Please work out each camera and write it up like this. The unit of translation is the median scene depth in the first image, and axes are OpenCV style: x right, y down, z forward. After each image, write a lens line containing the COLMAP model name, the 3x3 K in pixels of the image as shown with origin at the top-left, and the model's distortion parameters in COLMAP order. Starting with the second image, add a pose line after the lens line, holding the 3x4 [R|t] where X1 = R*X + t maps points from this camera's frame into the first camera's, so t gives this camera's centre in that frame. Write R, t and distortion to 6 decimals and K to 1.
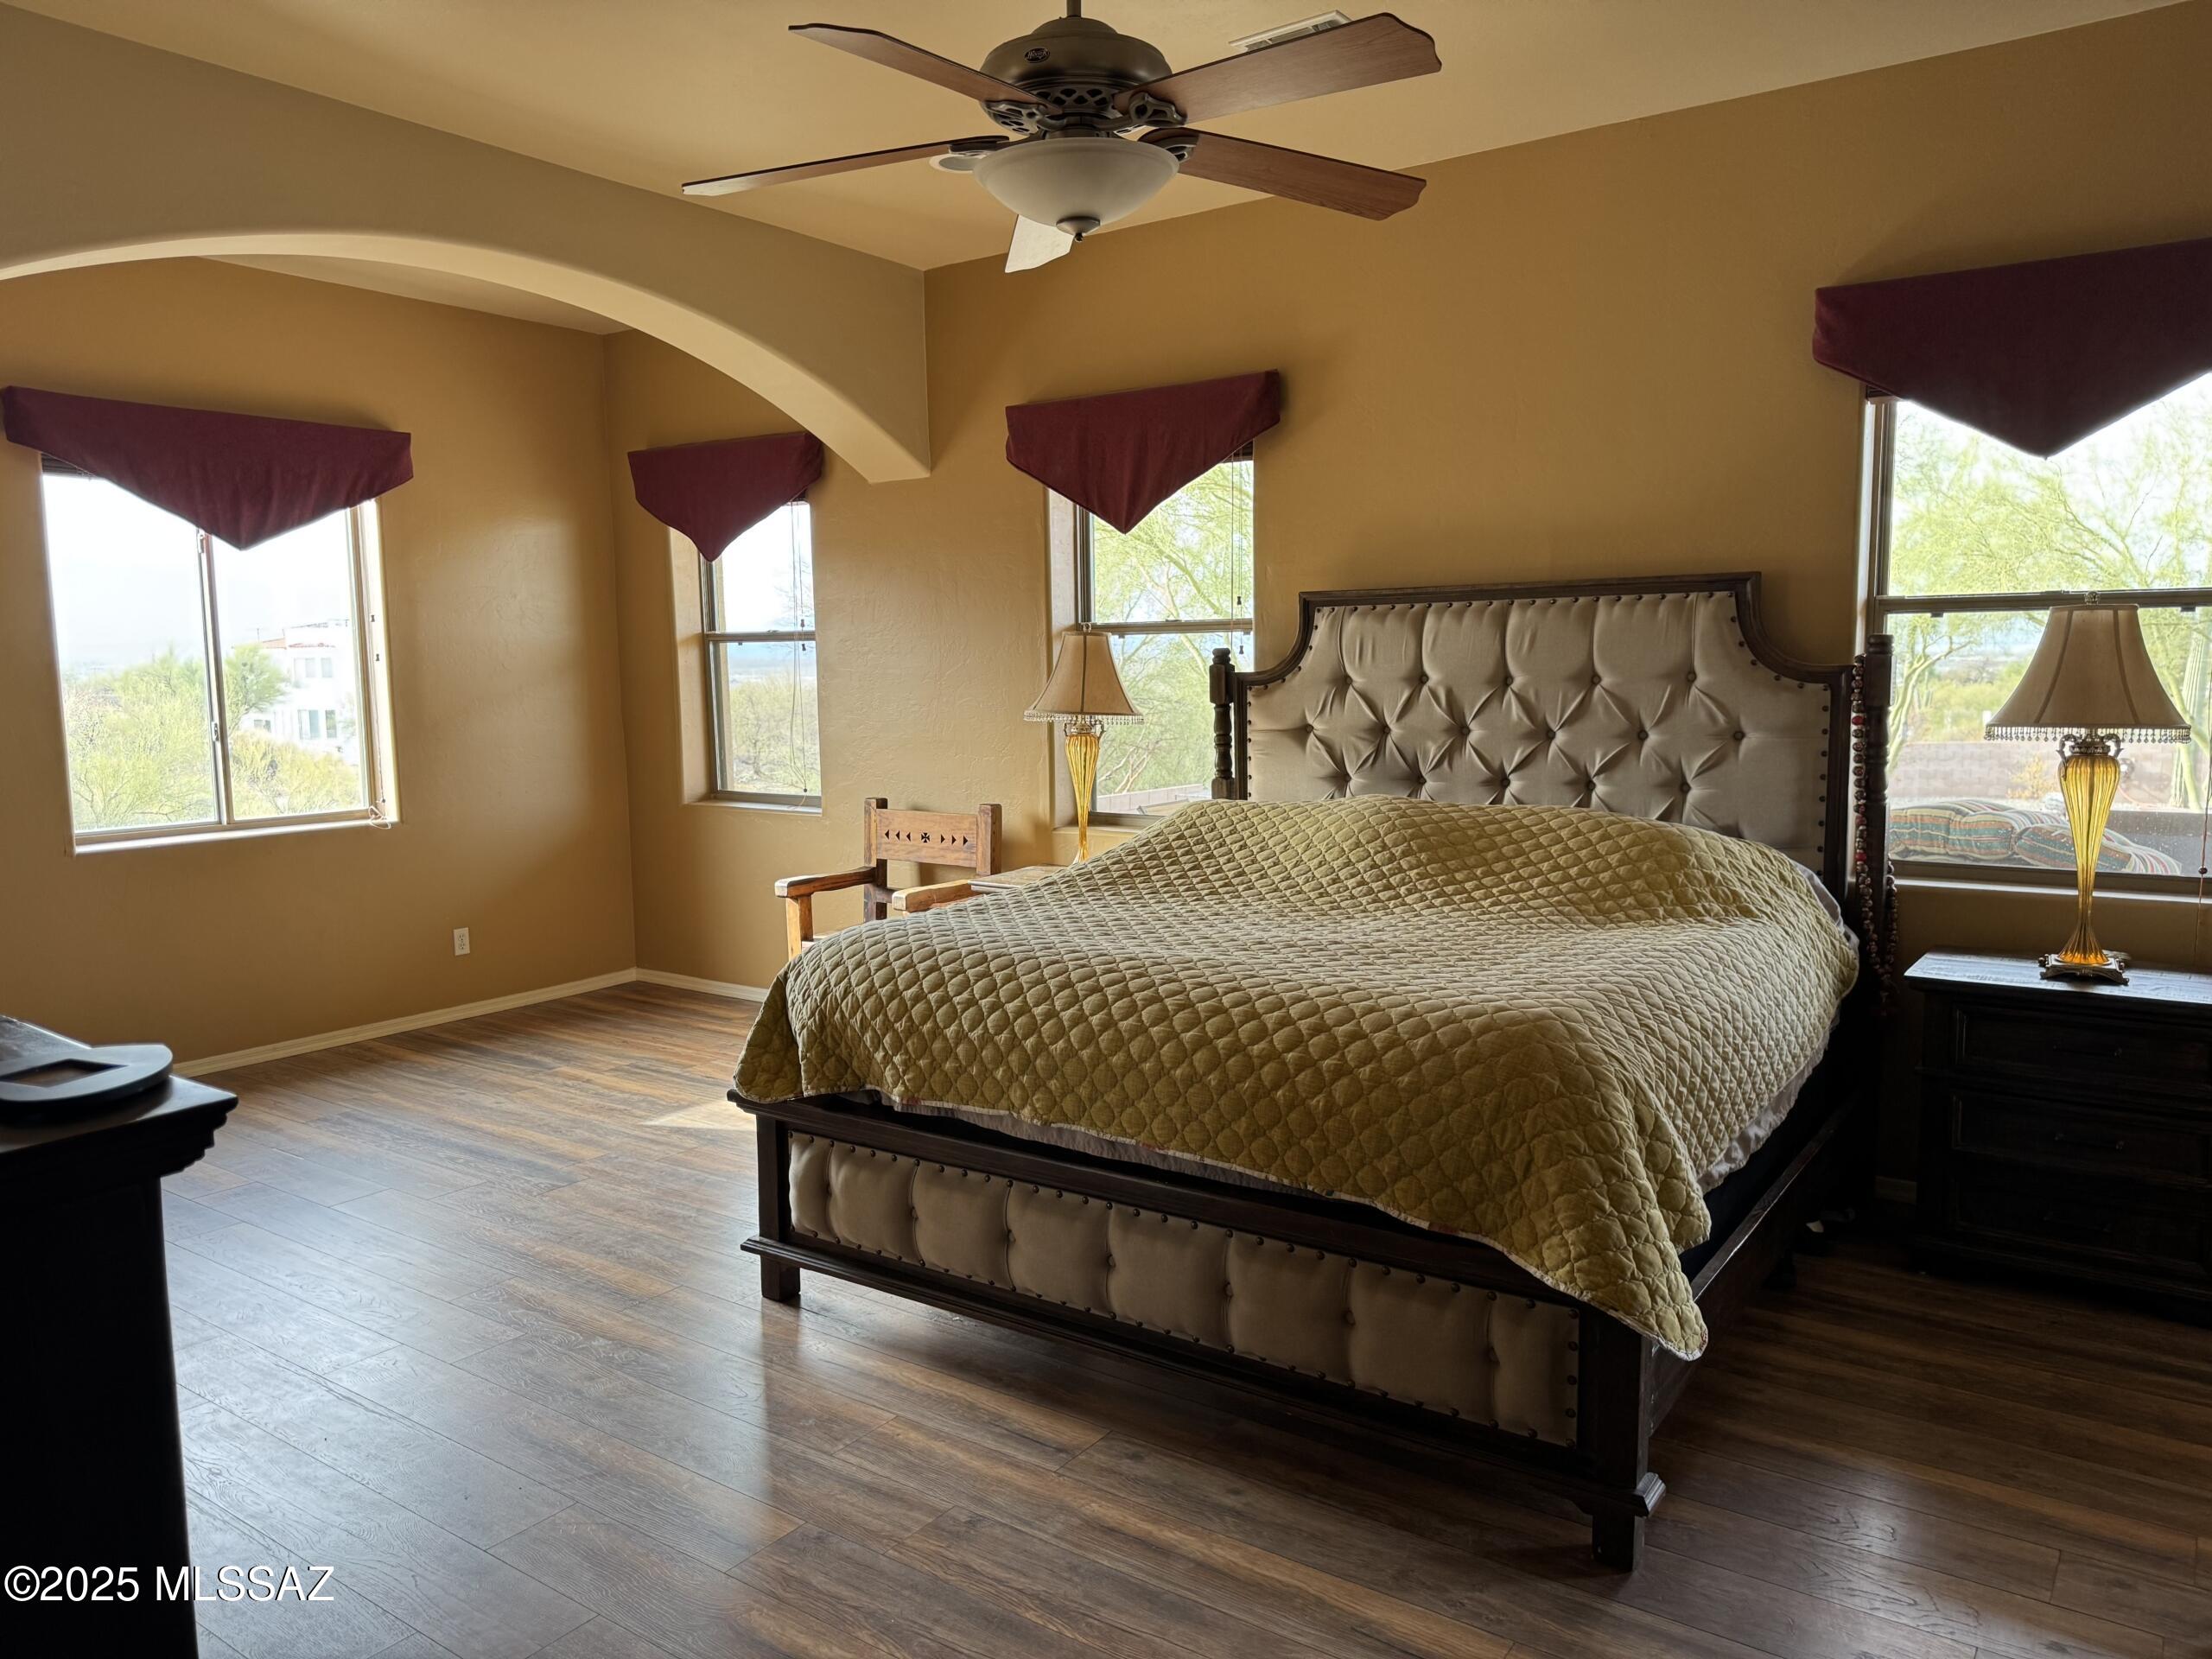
lens RADIAL K [[1524.5, 0, 1074.2], [0, 1524.5, 835.7], [0, 0, 1]] dist [0.151238, -0.263684]
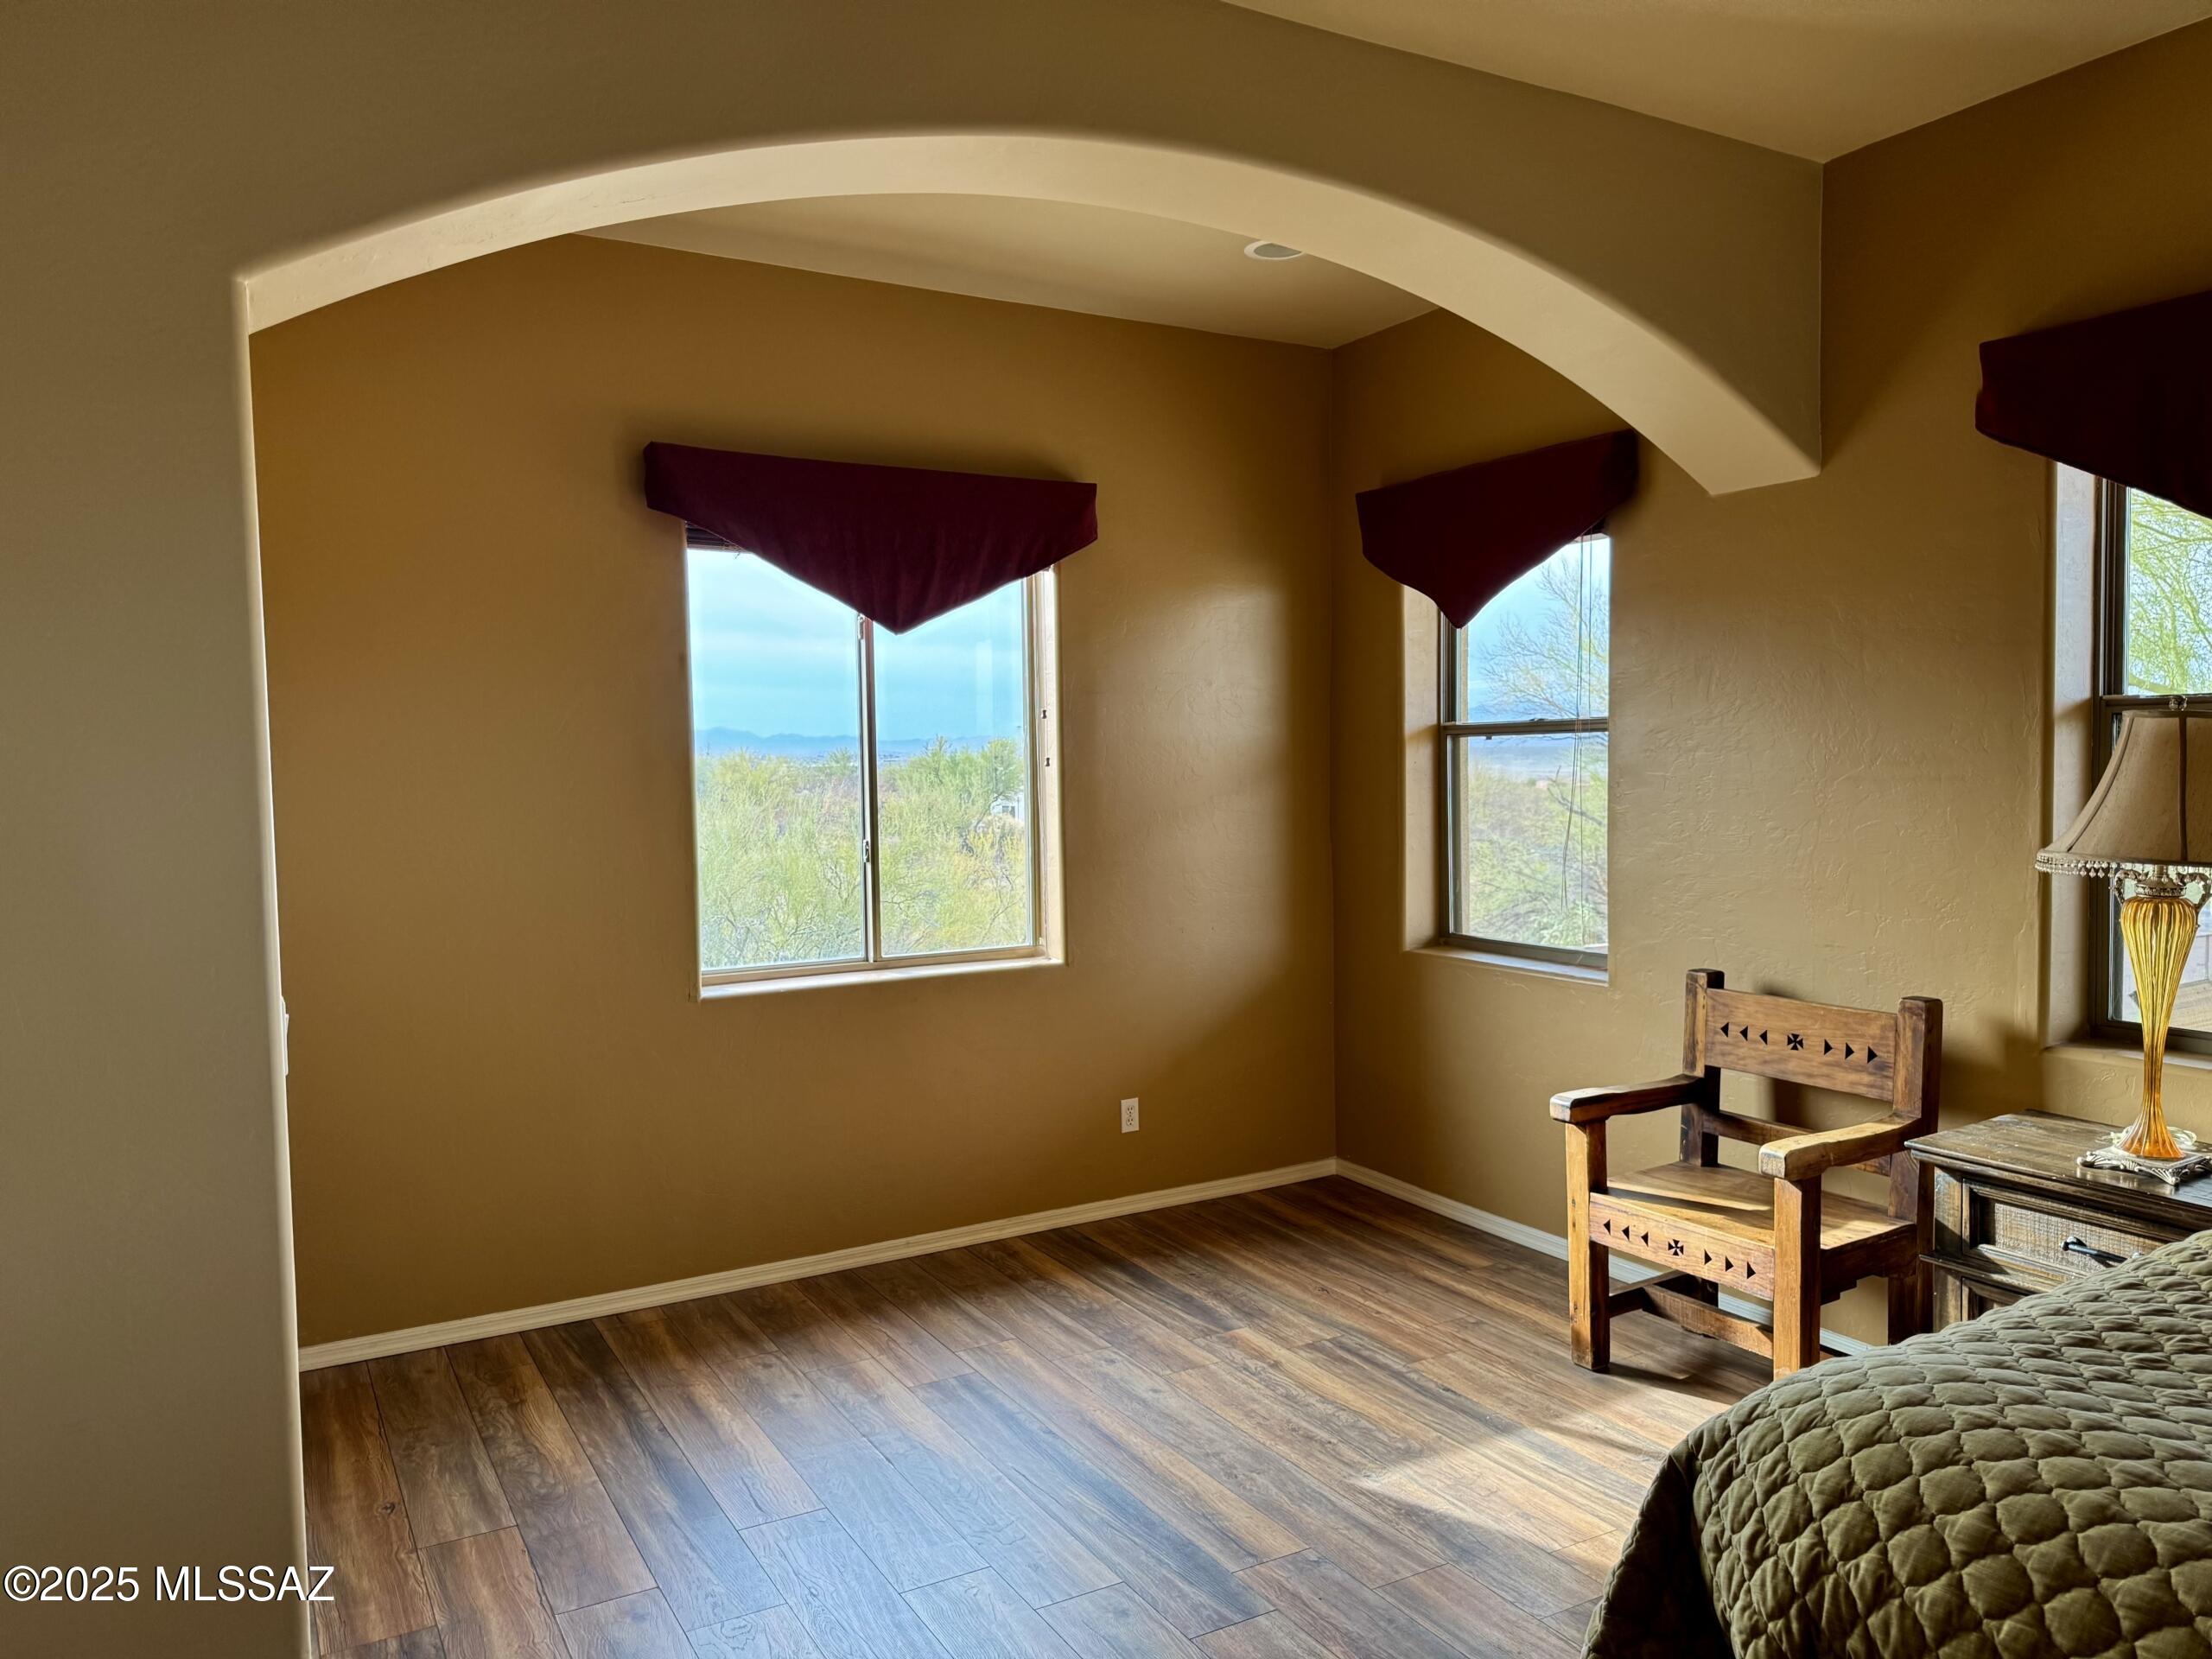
lens RADIAL K [[1525.2, 0, 1091.1], [0, 1525.2, 839.0], [0, 0, 1]] dist [0.014785, -0.031215]
pose [[0.909543, 0.019649, -0.415145, -0.101984], [-0.042113, 0.998098, -0.045024, -0.041940], [0.413471, 0.058435, 0.908640, 0.305822]]
